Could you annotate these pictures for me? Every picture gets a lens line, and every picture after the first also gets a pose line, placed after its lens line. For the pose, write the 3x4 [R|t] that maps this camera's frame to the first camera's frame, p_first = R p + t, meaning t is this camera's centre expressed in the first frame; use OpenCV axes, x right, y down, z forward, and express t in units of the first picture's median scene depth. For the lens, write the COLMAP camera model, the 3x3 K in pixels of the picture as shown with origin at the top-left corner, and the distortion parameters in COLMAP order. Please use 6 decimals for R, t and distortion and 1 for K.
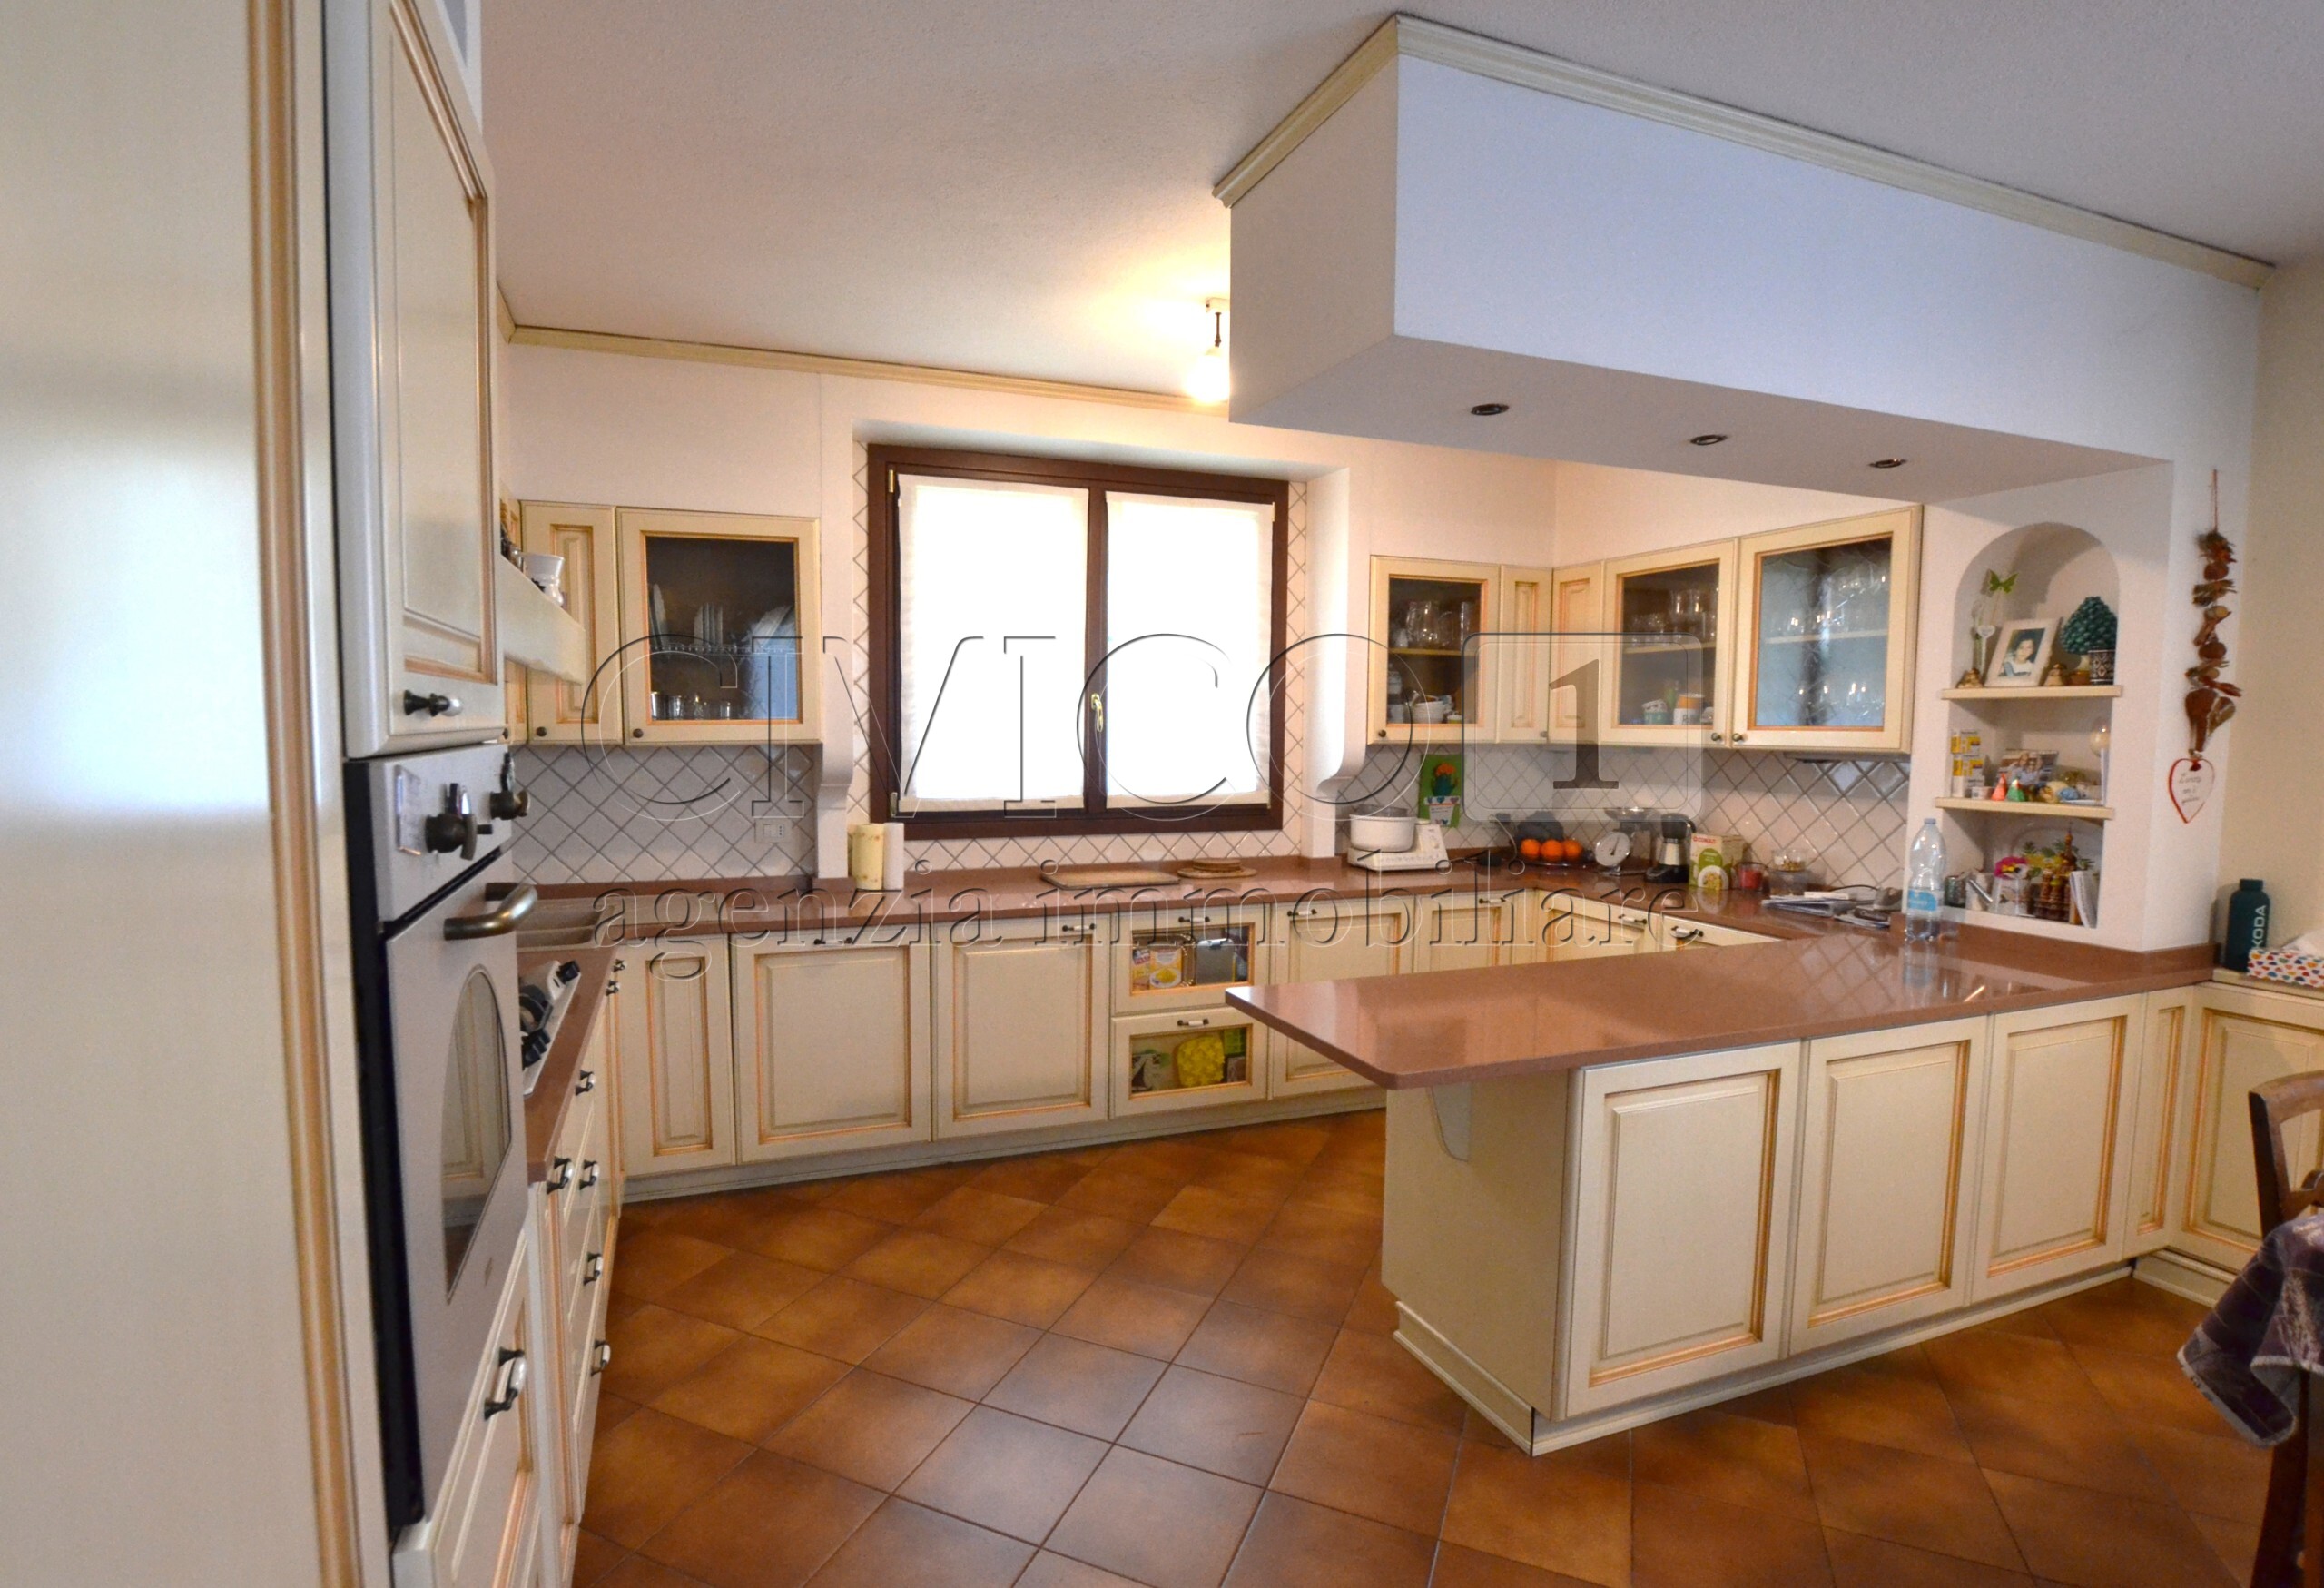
lens RADIAL K [[1125.9, 0, 1120.9], [0, 1125.9, 819.1], [0, 0, 1]] dist [-0.022785, -0.000984]
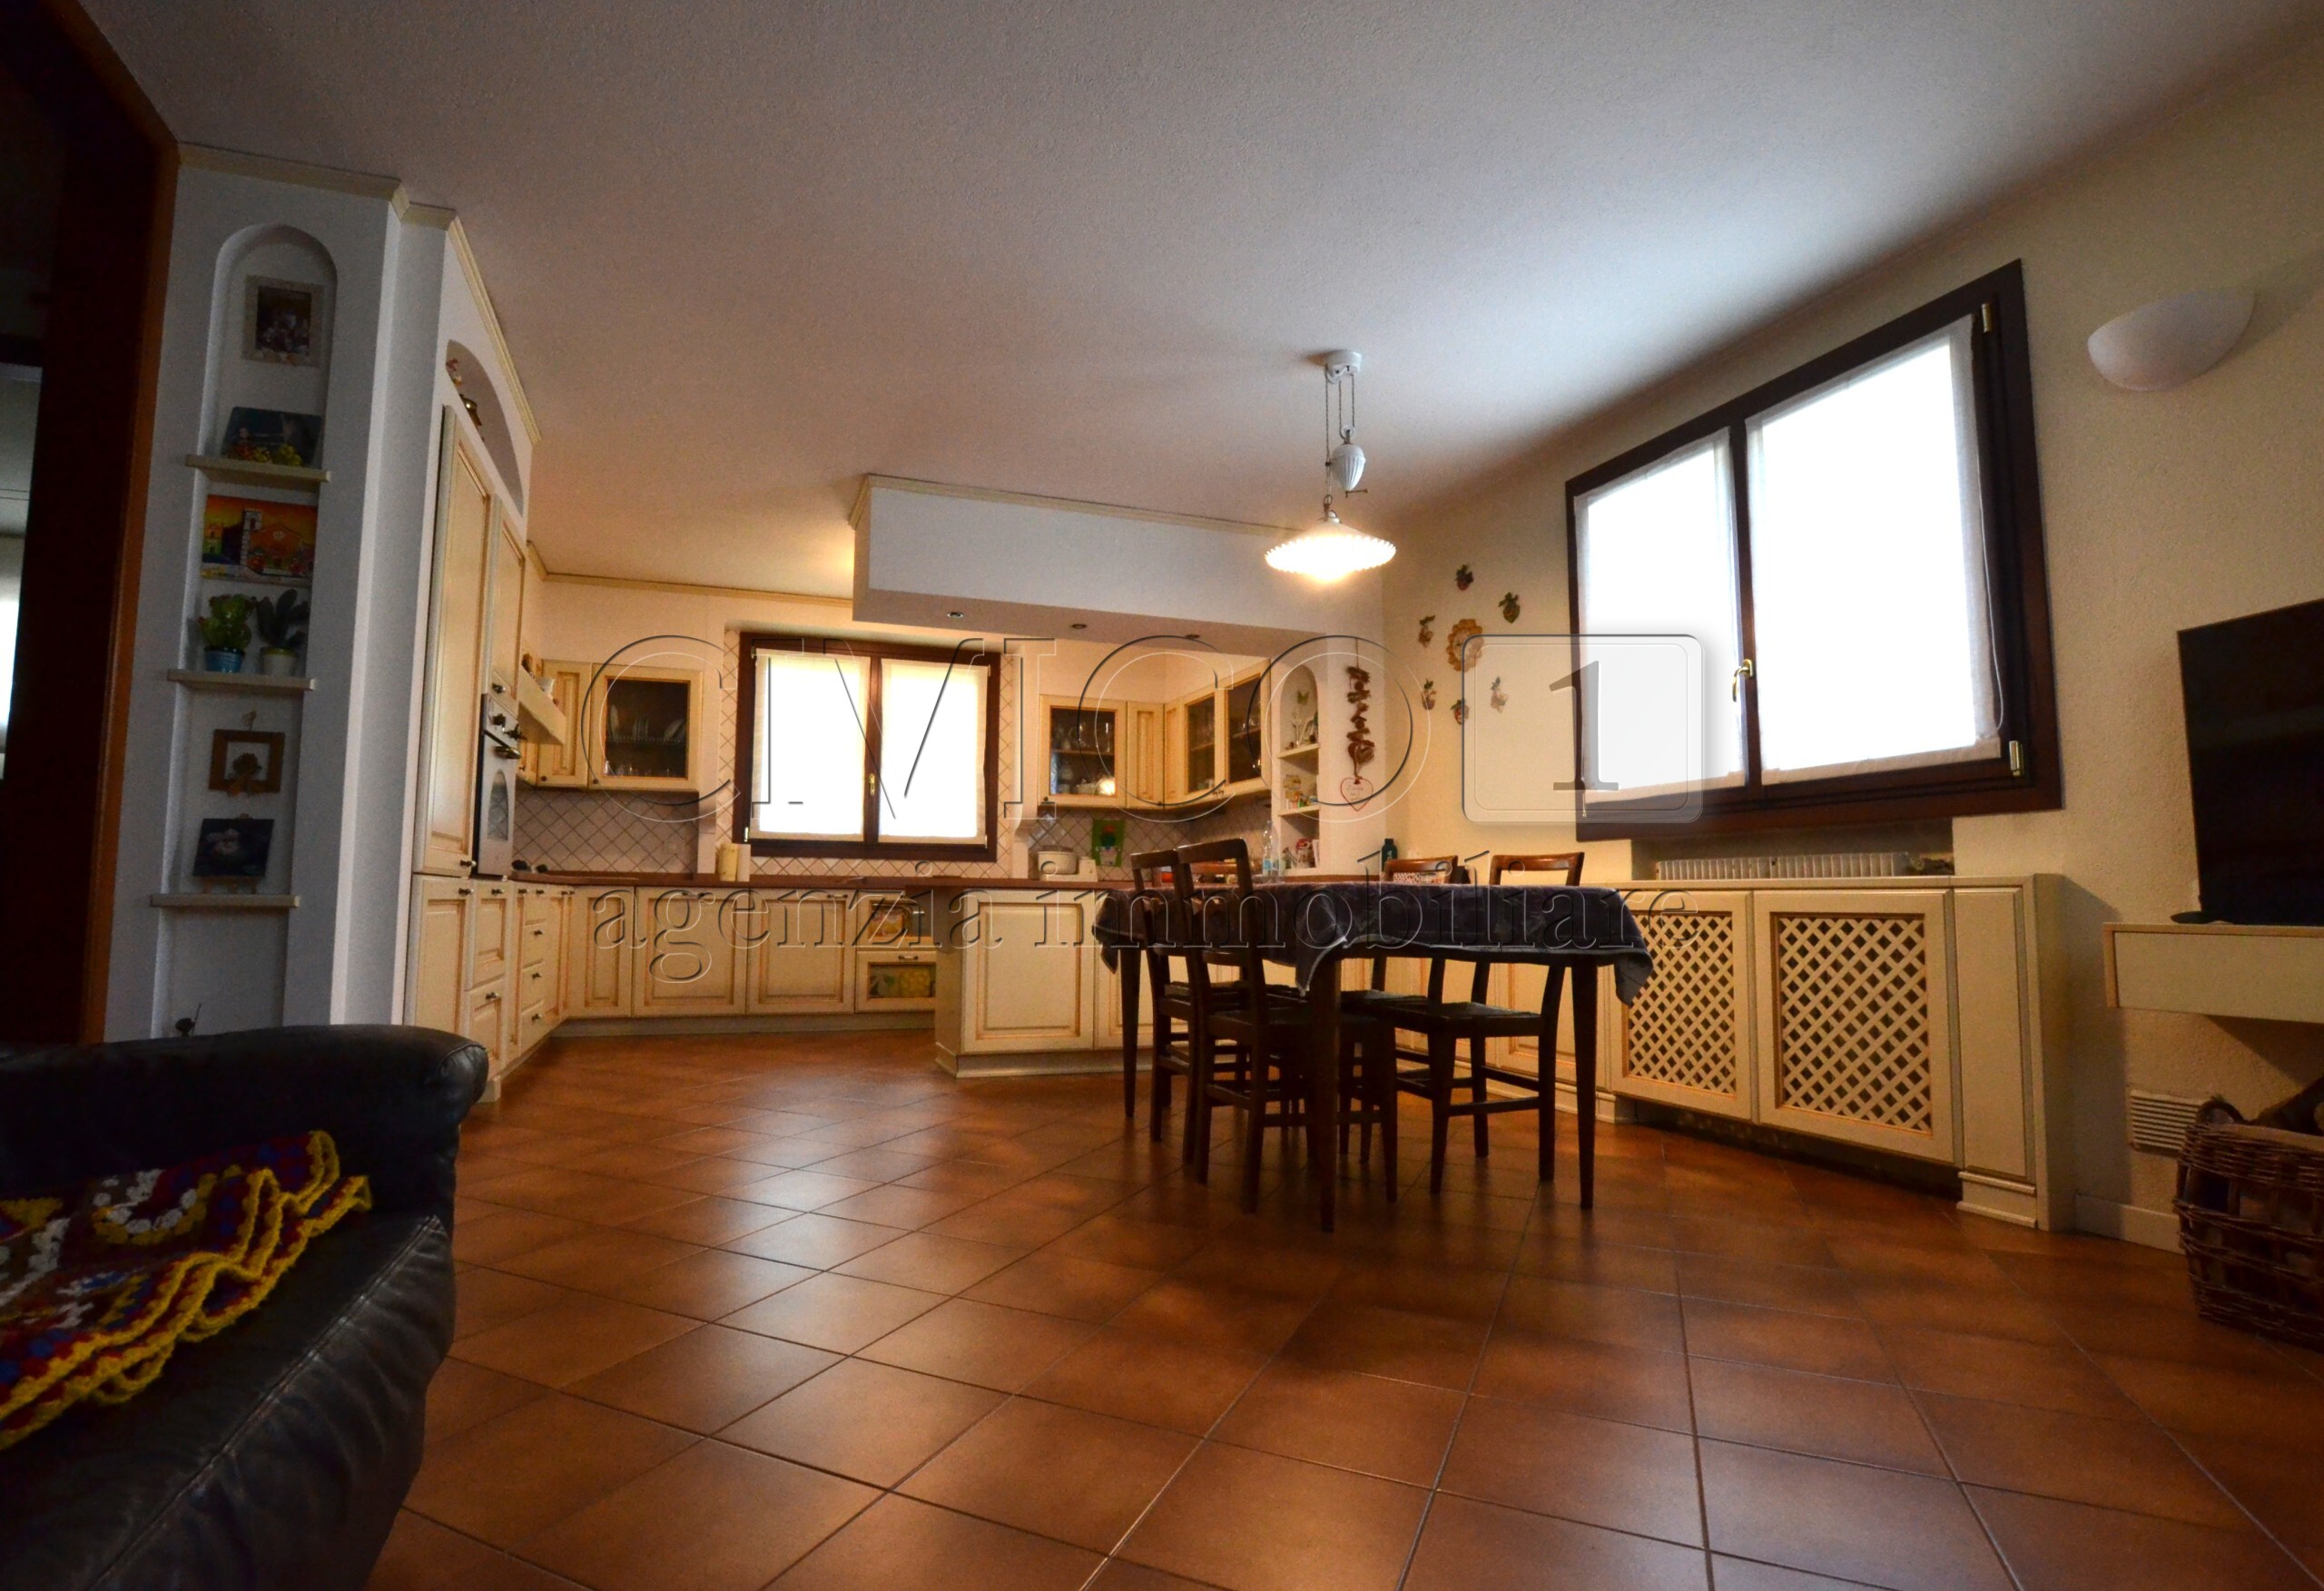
lens RADIAL K [[1125.7, 0, 1115.6], [0, 1125.7, 811.7], [0, 0, 1]] dist [-0.022785, -0.000984]
pose [[0.999695, 0.000378, -0.024710, 0.415414], [-0.004447, 0.986314, -0.164818, 0.239166], [0.024310, 0.164878, 0.986014, -0.701505]]
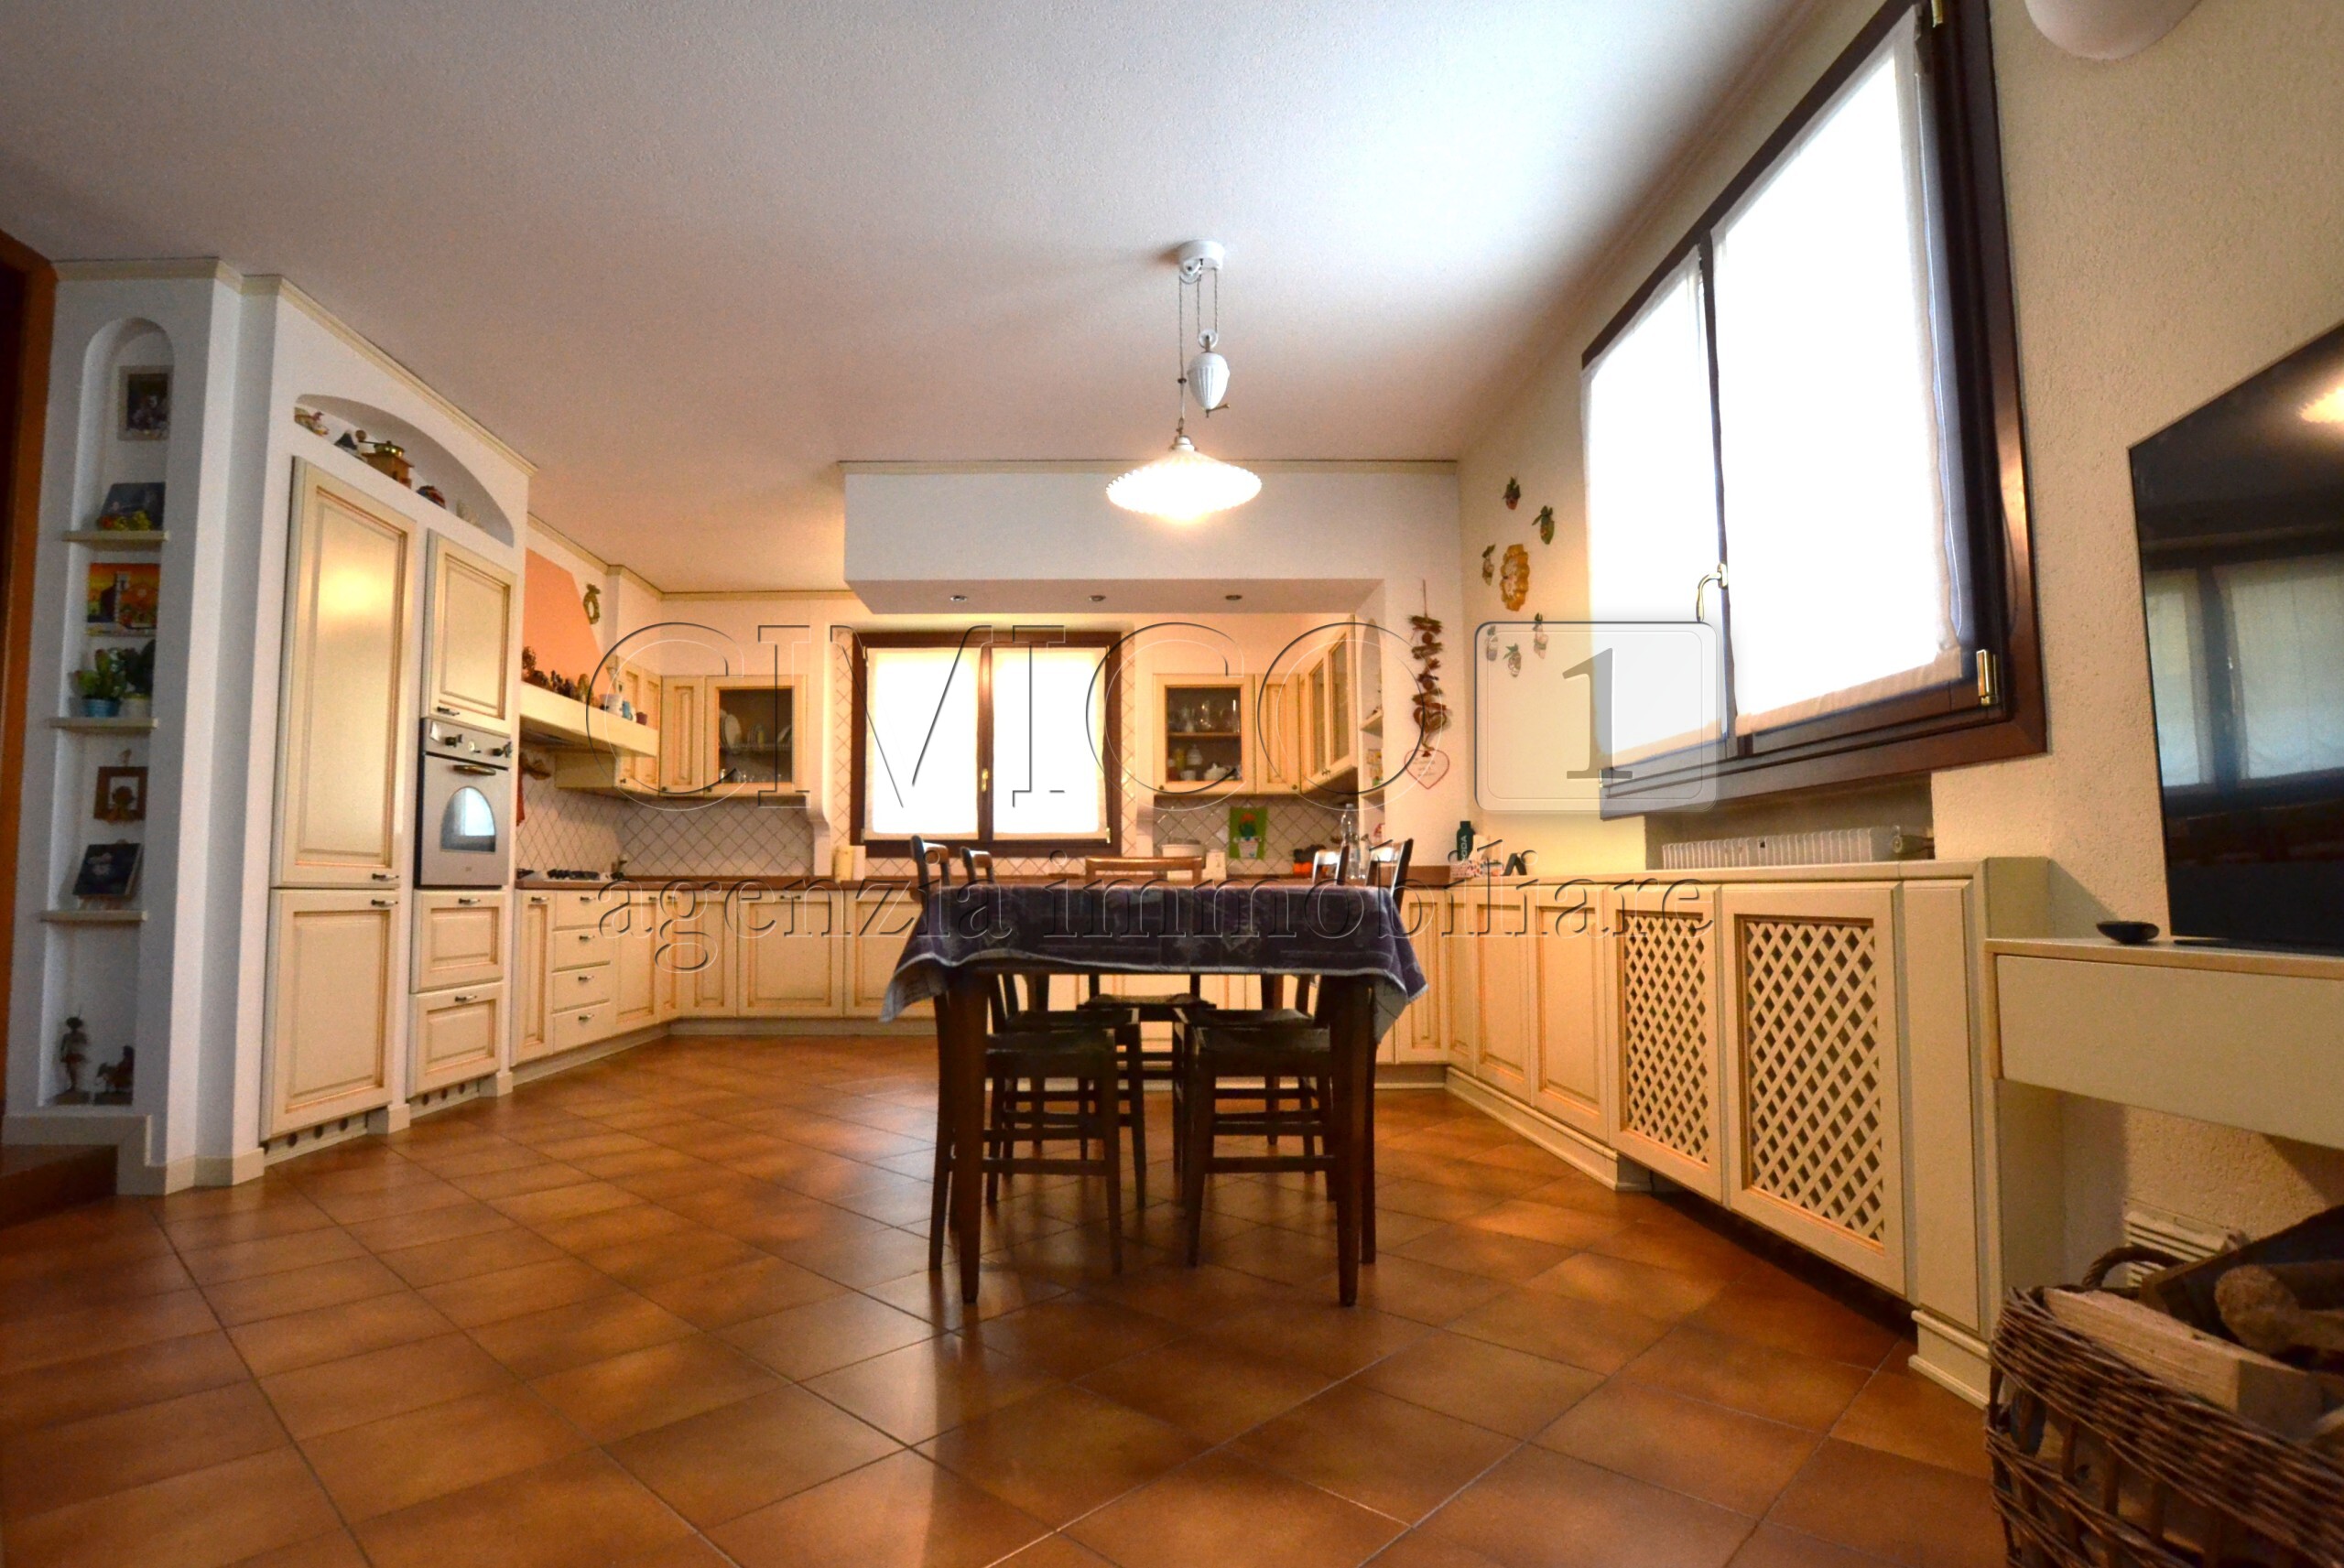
lens RADIAL K [[1189.3, 0, 1114.2], [0, 1189.3, 808.4], [0, 0, 1]] dist [-0.025208, 0.004017]
pose [[0.935068, -0.034971, -0.352739, 0.816408], [-0.020881, 0.987959, -0.153301, 0.220244], [0.353853, 0.150712, 0.923078, -0.554293]]
